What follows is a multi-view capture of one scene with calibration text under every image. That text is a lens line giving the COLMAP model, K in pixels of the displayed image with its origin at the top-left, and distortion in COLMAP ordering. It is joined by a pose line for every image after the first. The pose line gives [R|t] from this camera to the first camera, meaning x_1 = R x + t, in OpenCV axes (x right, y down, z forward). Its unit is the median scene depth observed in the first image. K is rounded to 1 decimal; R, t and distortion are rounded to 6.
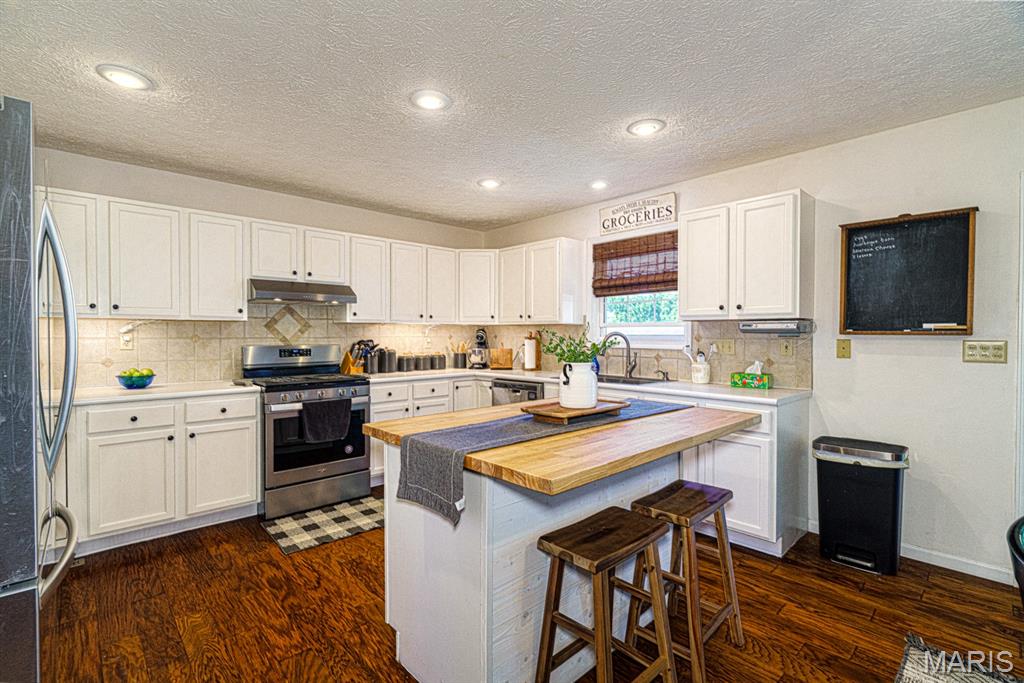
lens RADIAL K [[468.7, 0, 510.9], [0, 468.7, 338.5], [0, 0, 1]] dist [-0.007074, 0.000114]
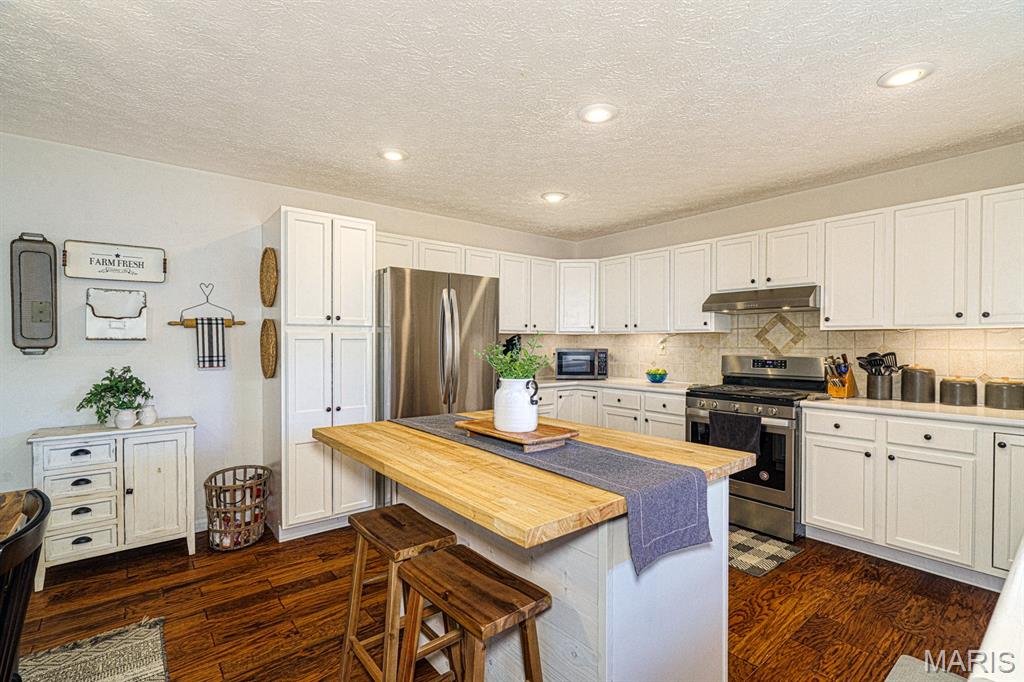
lens RADIAL K [[468.7, 0, 510.3], [0, 468.7, 346.0], [0, 0, 1]] dist [-0.007074, 0.000114]
pose [[-0.064179, 0.007703, -0.997909, 0.538280], [-0.011217, 0.999901, 0.008440, -0.008347], [0.997875, 0.011735, -0.064086, 0.557583]]
